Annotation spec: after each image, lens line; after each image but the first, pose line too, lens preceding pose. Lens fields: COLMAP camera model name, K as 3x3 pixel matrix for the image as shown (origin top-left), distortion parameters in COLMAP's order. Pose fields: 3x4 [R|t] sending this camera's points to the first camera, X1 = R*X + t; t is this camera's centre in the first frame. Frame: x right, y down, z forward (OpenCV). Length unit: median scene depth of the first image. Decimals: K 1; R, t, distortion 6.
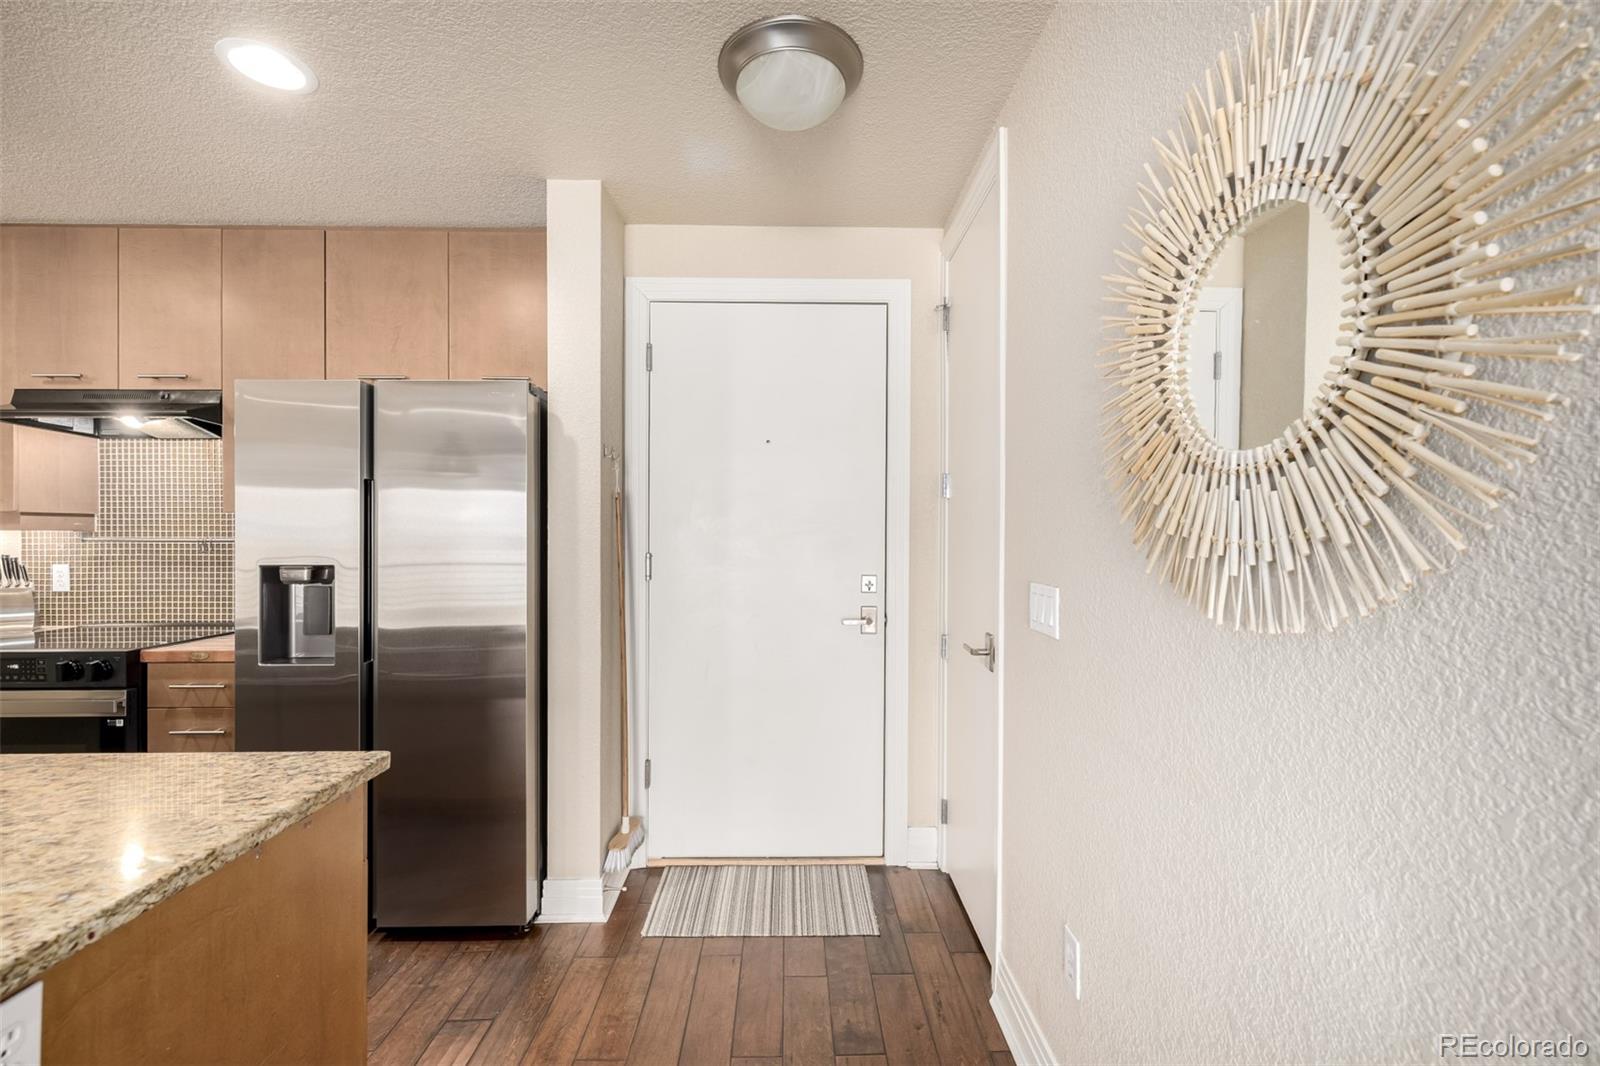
lens RADIAL K [[675.2, 0, 800.0], [0, 675.2, 533.0], [0, 0, 1]] dist [-0.000710, -0.000085]
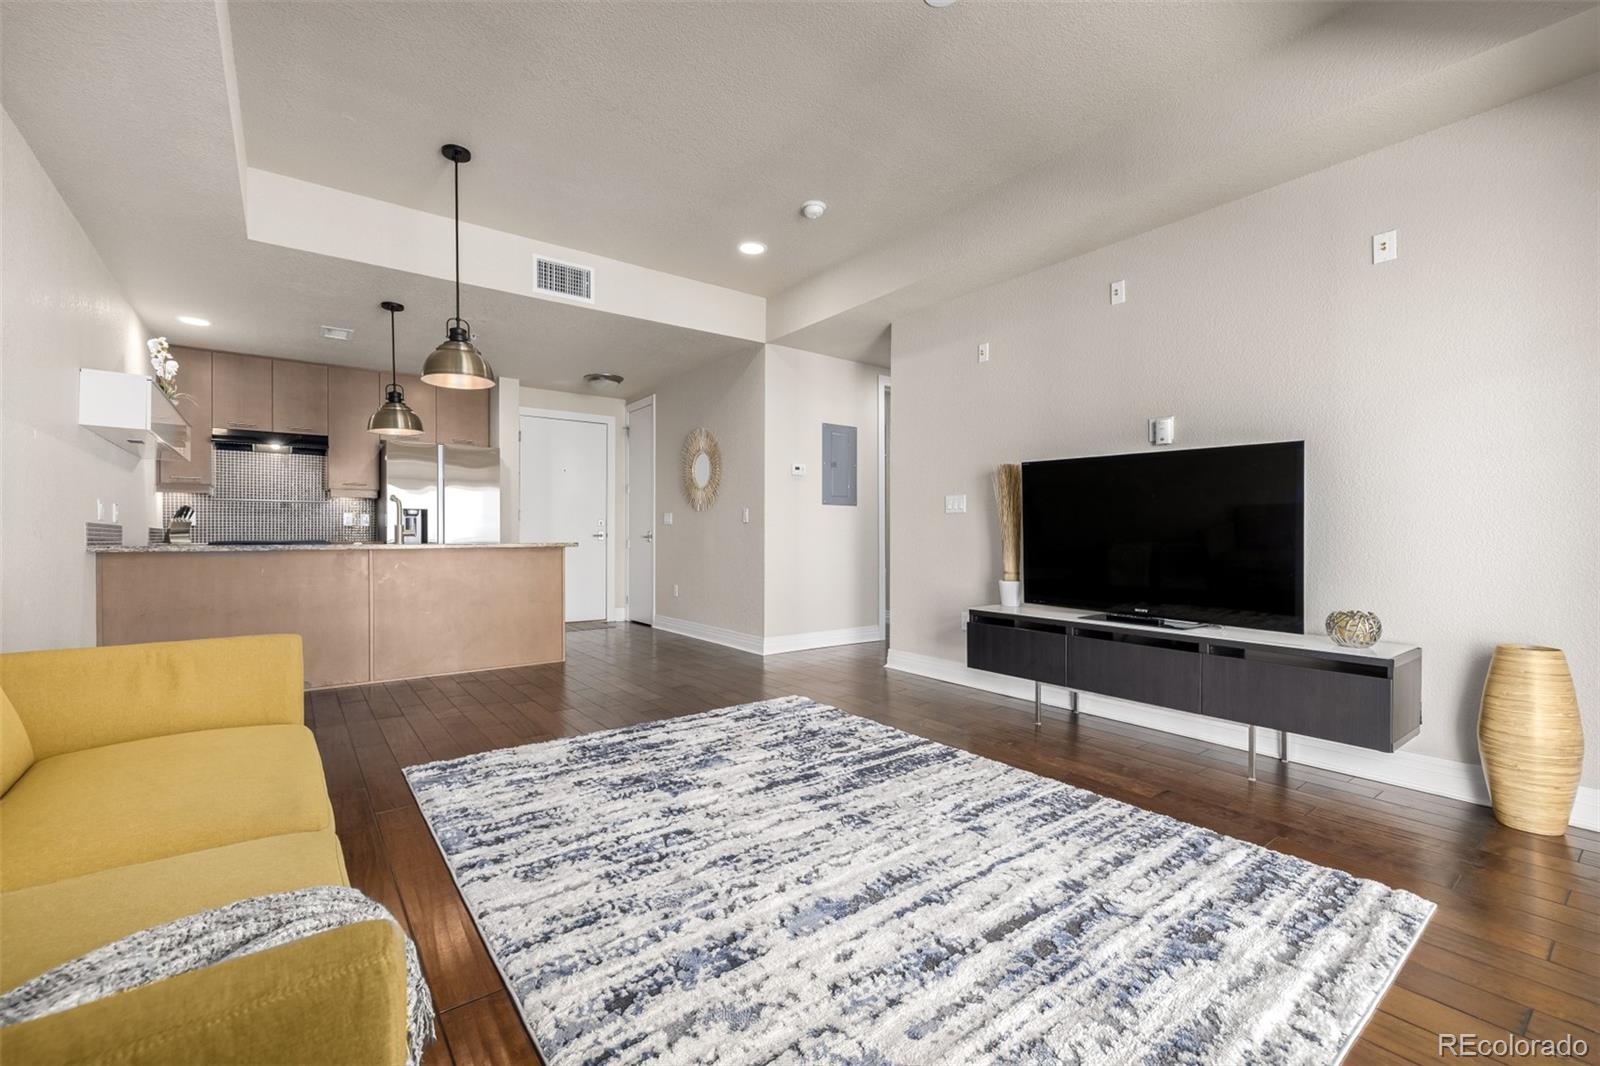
lens RADIAL K [[675.2, 0, 800.0], [0, 675.2, 533.0], [0, 0, 1]] dist [-0.000710, -0.000085]
pose [[0.804957, -0.003786, 0.593321, -2.549785], [0.005127, 0.999987, -0.000575, 0.356536], [-0.593311, 0.003505, 0.804966, -4.989846]]
